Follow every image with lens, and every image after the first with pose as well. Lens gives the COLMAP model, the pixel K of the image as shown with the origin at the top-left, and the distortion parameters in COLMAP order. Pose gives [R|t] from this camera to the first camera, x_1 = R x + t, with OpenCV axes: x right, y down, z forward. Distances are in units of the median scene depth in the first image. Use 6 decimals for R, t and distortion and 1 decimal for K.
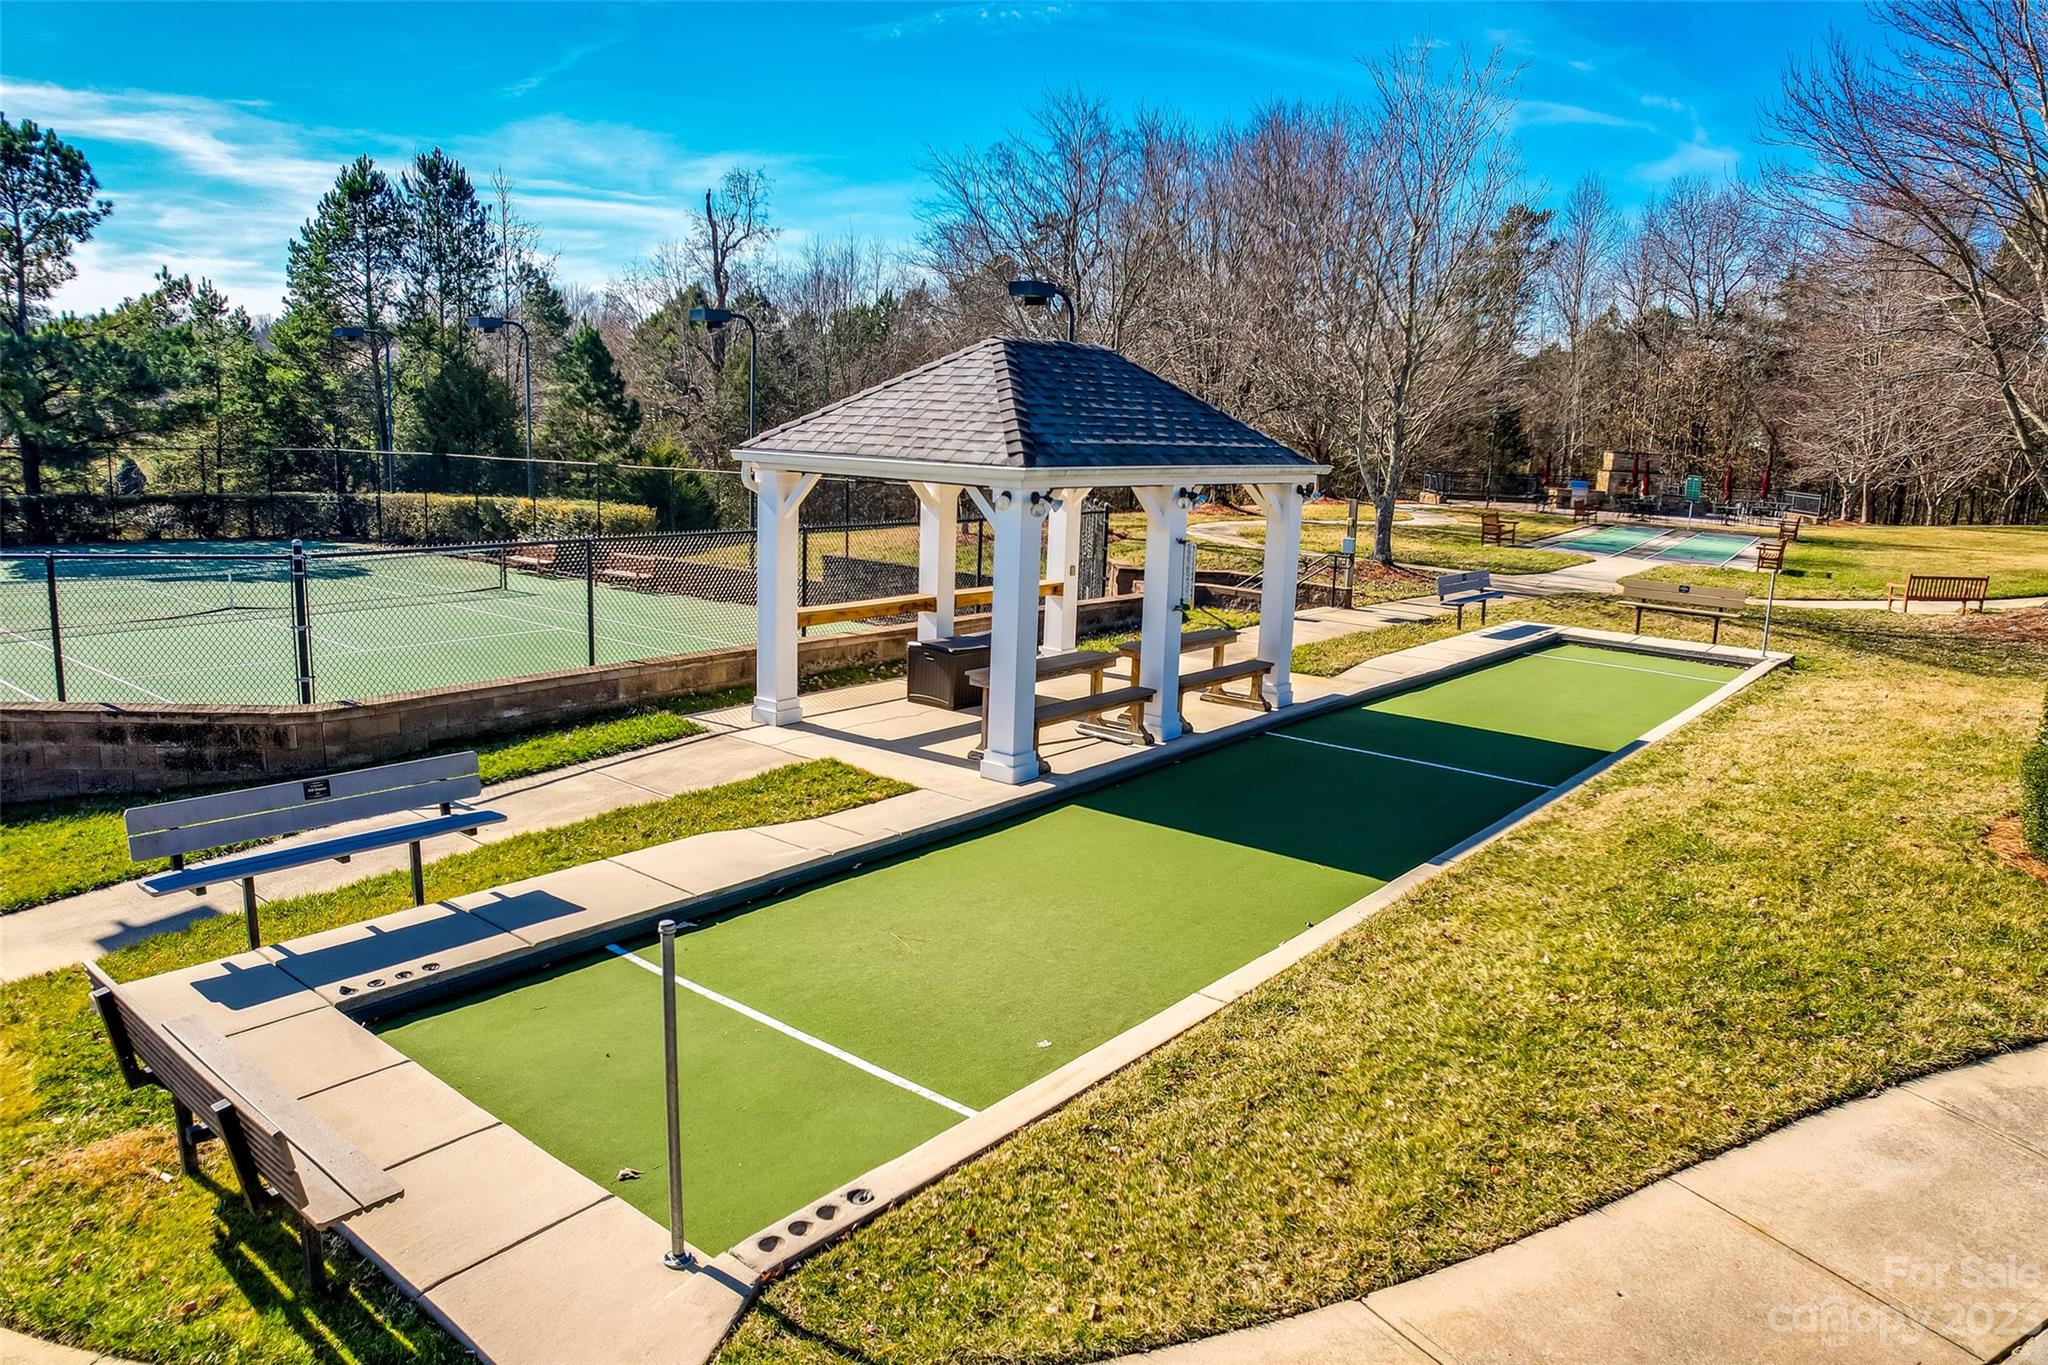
lens RADIAL K [[1362.9, 0, 1024.0], [0, 1362.9, 682.5], [0, 0, 1]] dist [-0.087485, 0.054531]
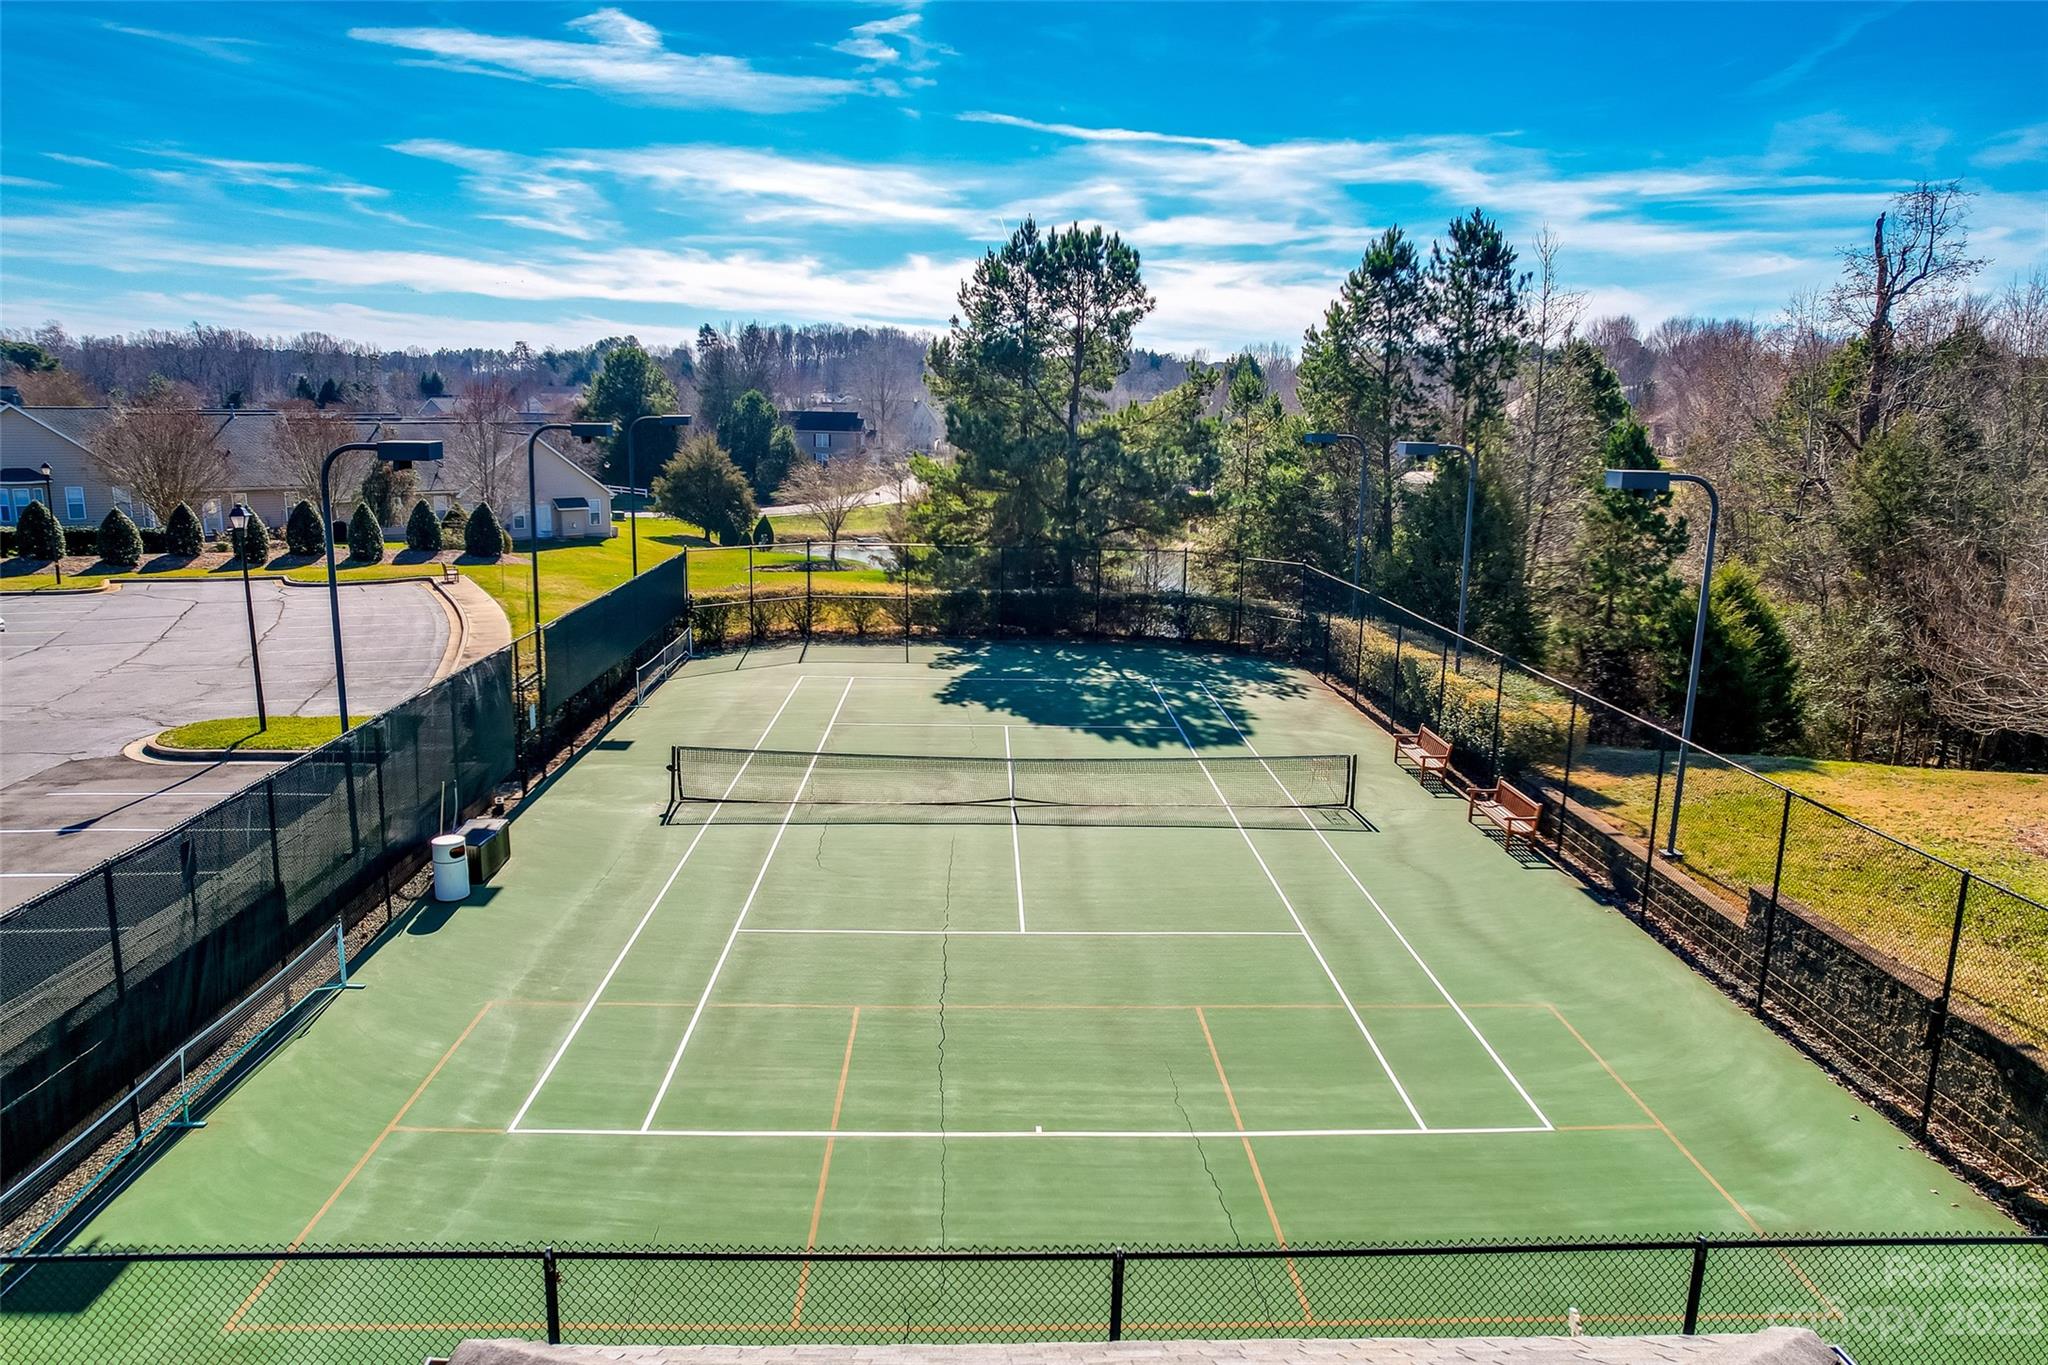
lens RADIAL K [[1362.9, 0, 1024.0], [0, 1362.9, 682.5], [0, 0, 1]] dist [-0.087485, 0.054531]
pose [[0.655238, 0.142859, -0.741791, 0.031346], [-0.145057, 0.987476, 0.062043, -0.087919], [0.741364, 0.066949, 0.667755, 0.181914]]
